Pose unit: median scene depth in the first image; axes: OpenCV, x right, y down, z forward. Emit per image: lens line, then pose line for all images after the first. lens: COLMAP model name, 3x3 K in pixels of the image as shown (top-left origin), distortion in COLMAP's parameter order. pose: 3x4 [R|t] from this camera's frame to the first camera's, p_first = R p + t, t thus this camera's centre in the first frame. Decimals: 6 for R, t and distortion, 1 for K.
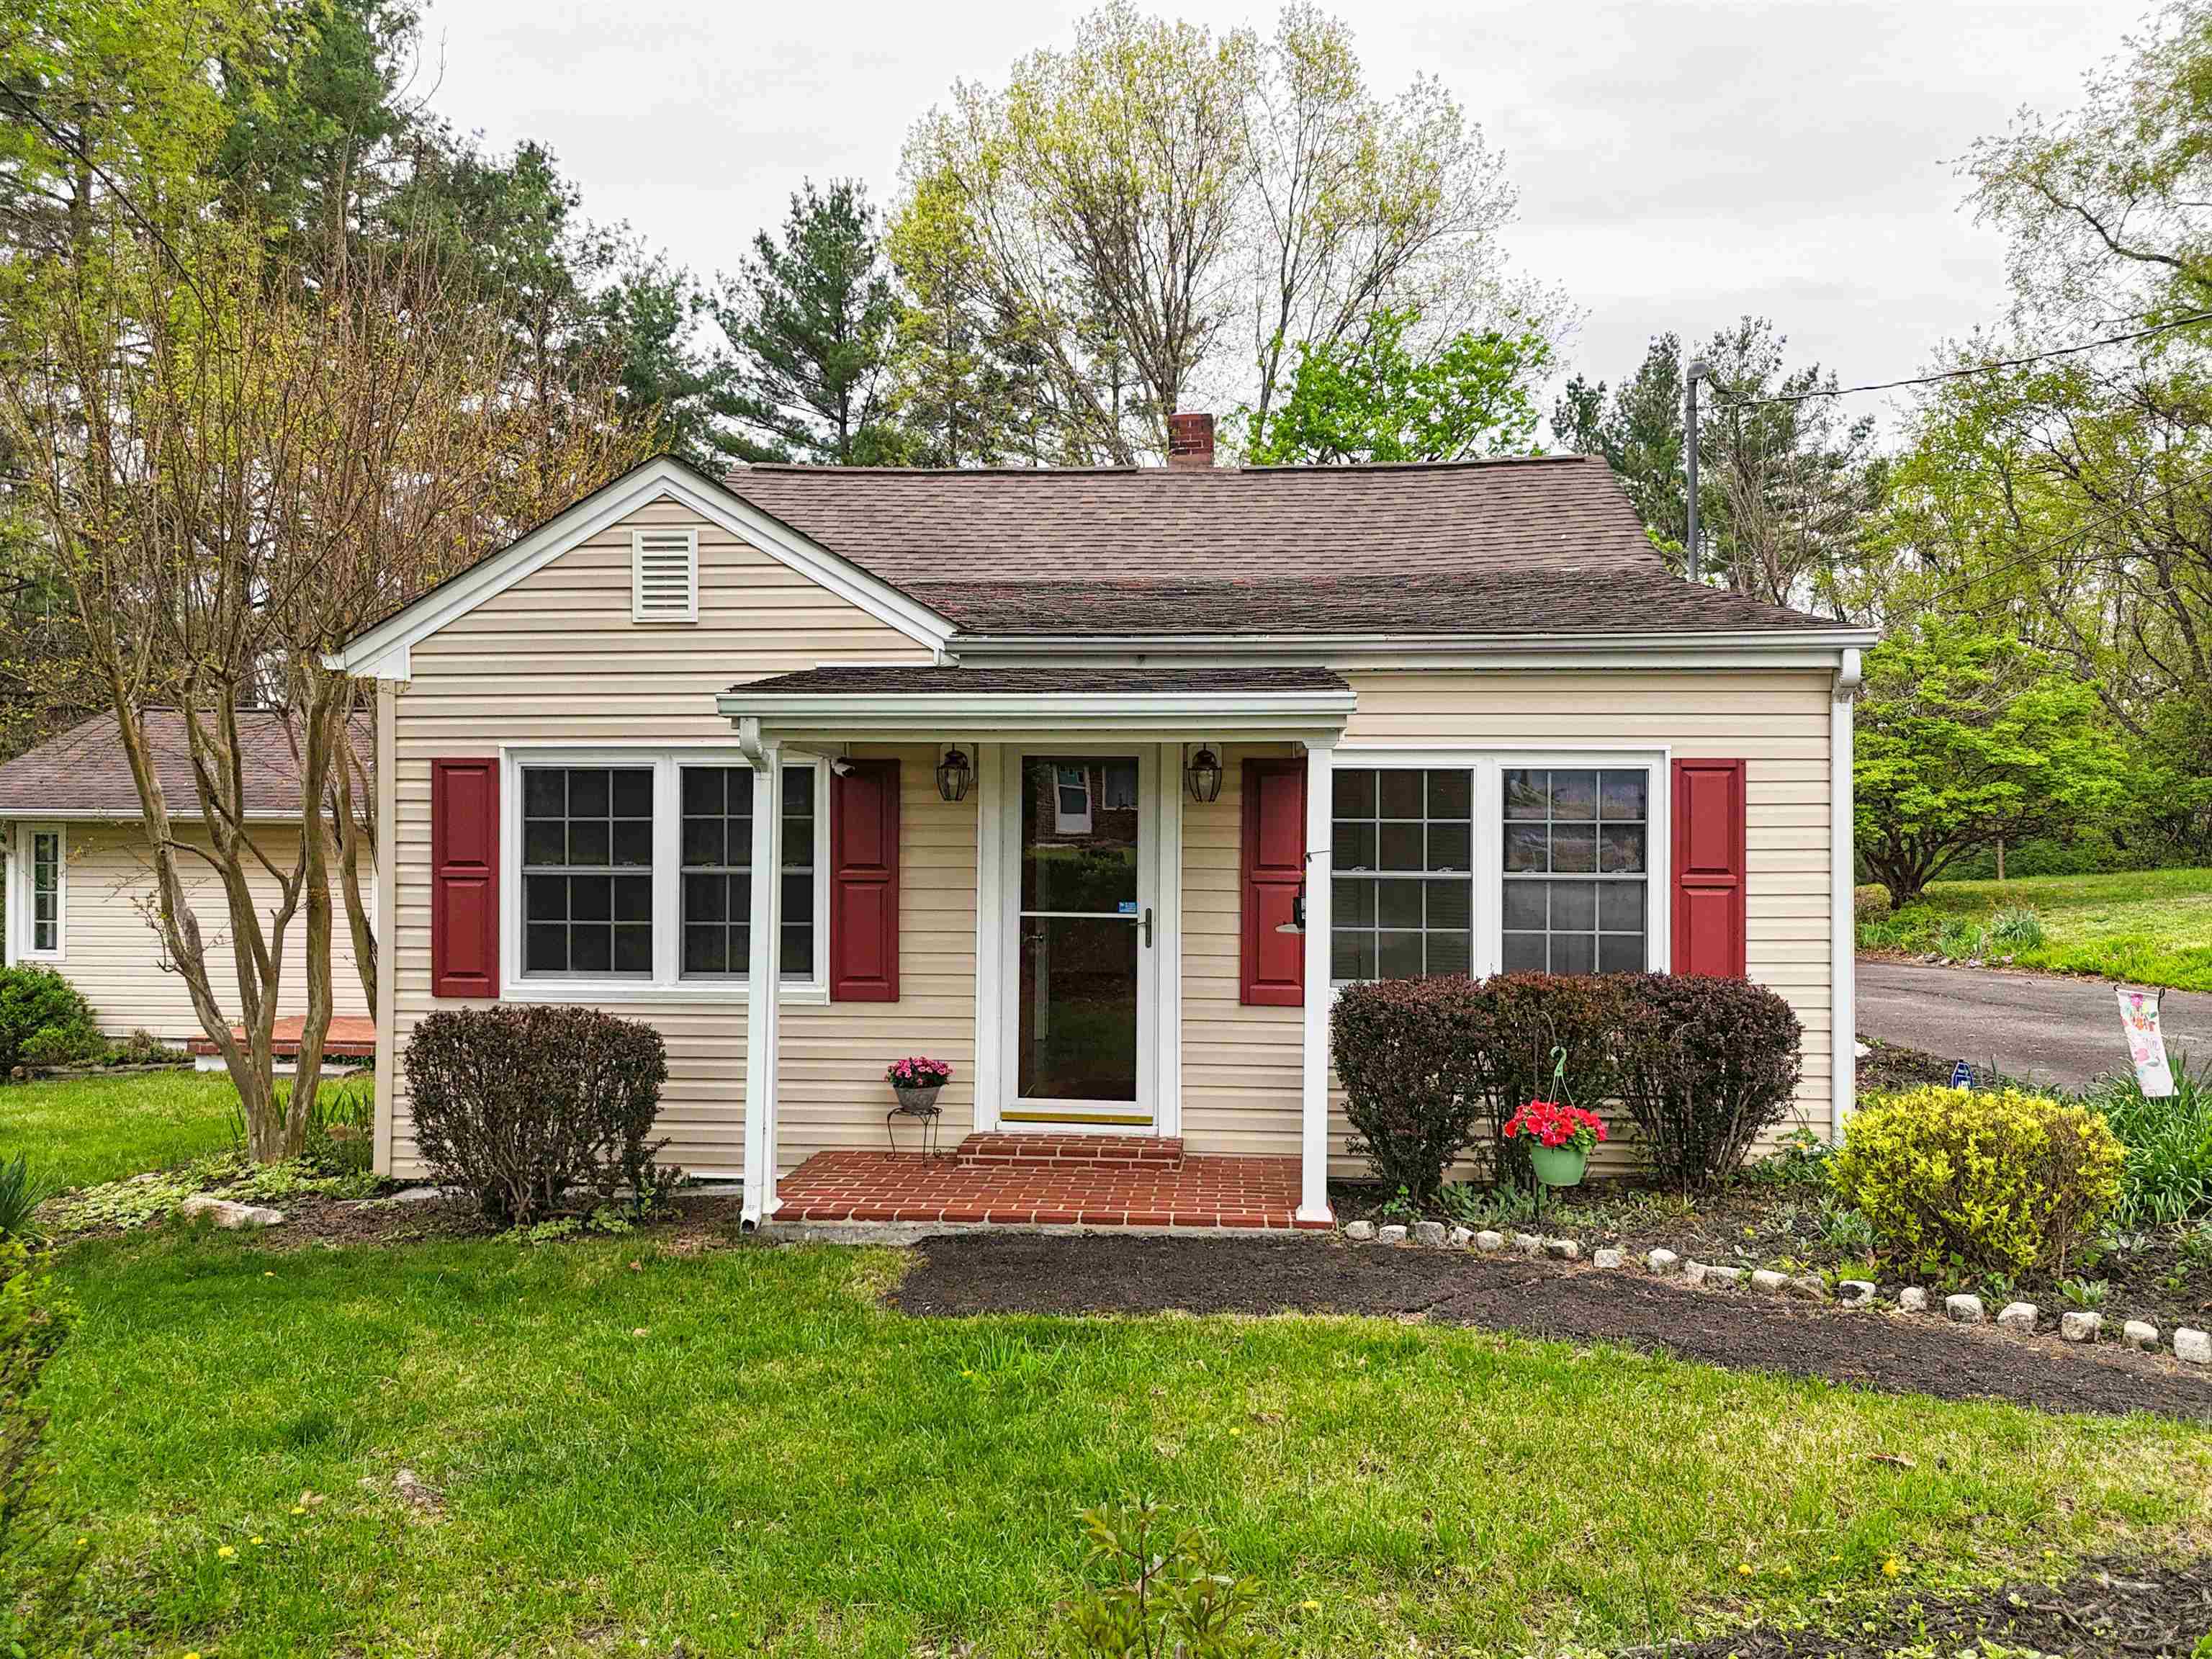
lens RADIAL K [[1627.6, 0, 1106.0], [0, 1627.6, 829.5], [0, 0, 1]] dist [0.071736, -0.000220]
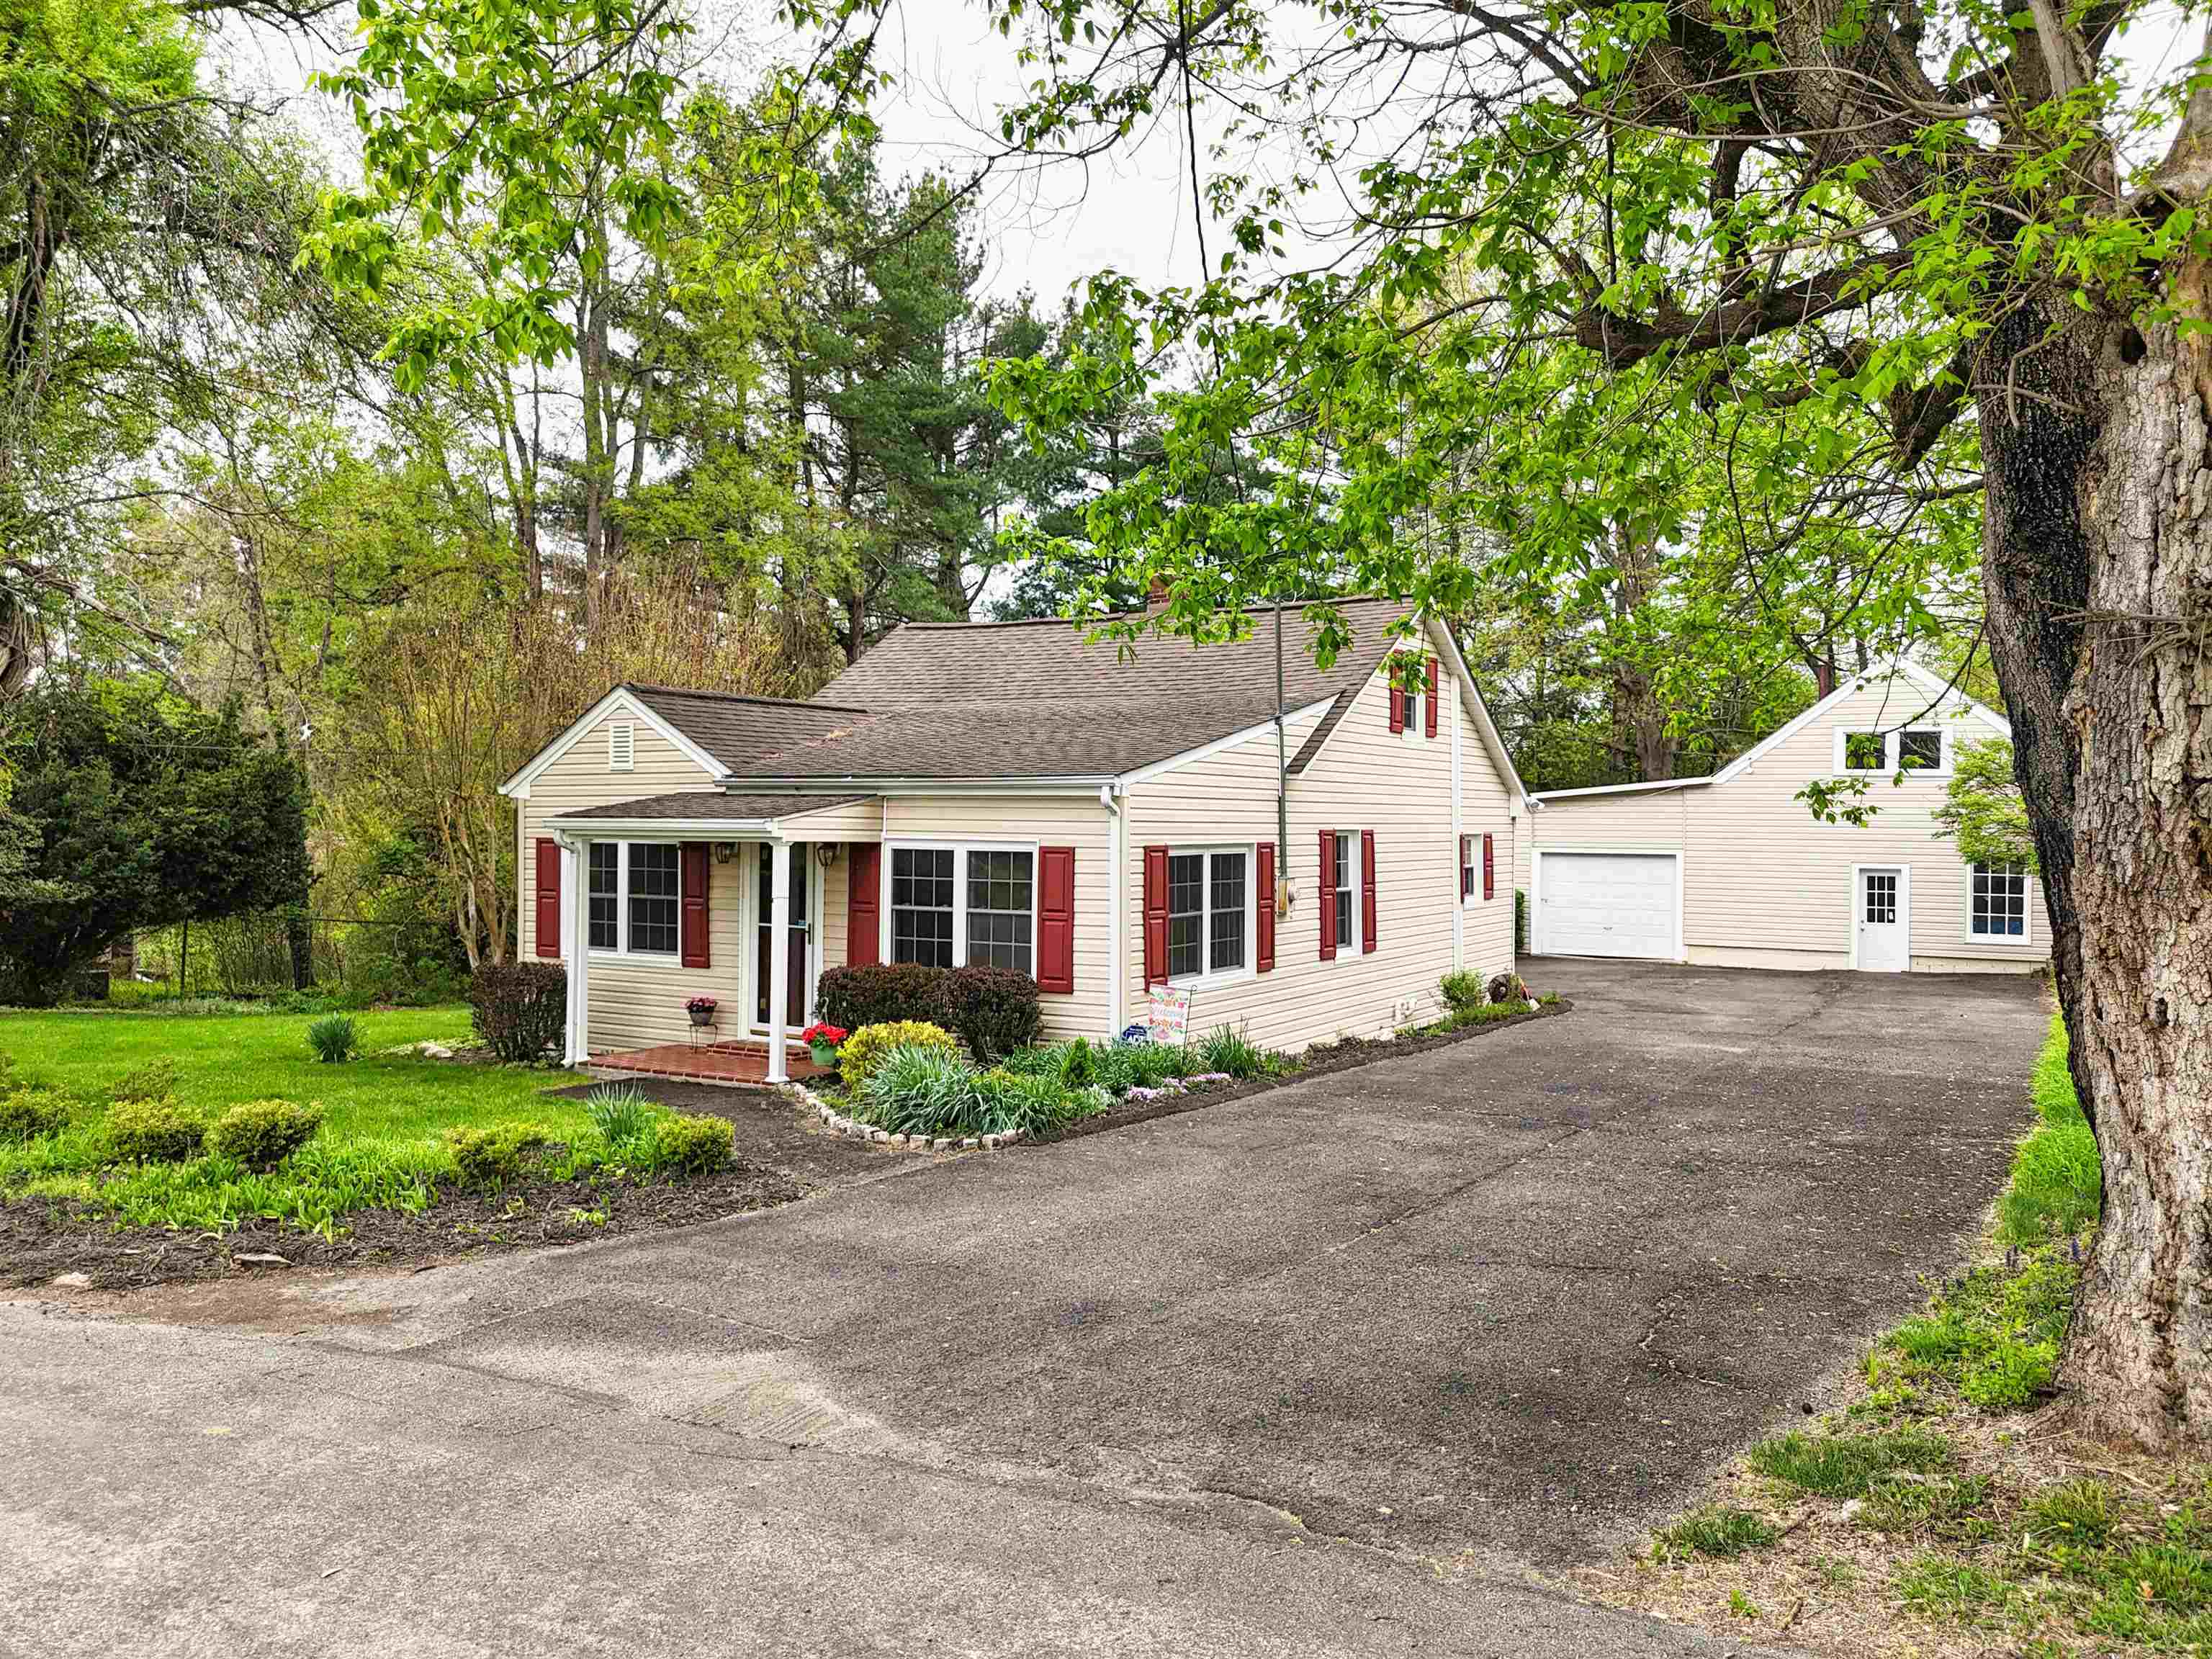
lens RADIAL K [[1627.6, 0, 1106.0], [0, 1627.6, 829.5], [0, 0, 1]] dist [0.071736, -0.000220]
pose [[0.894112, 0.007385, -0.447782, 1.159807], [-0.016505, 0.999728, -0.016468, -0.032645], [0.447538, 0.022114, 0.893991, -0.506443]]
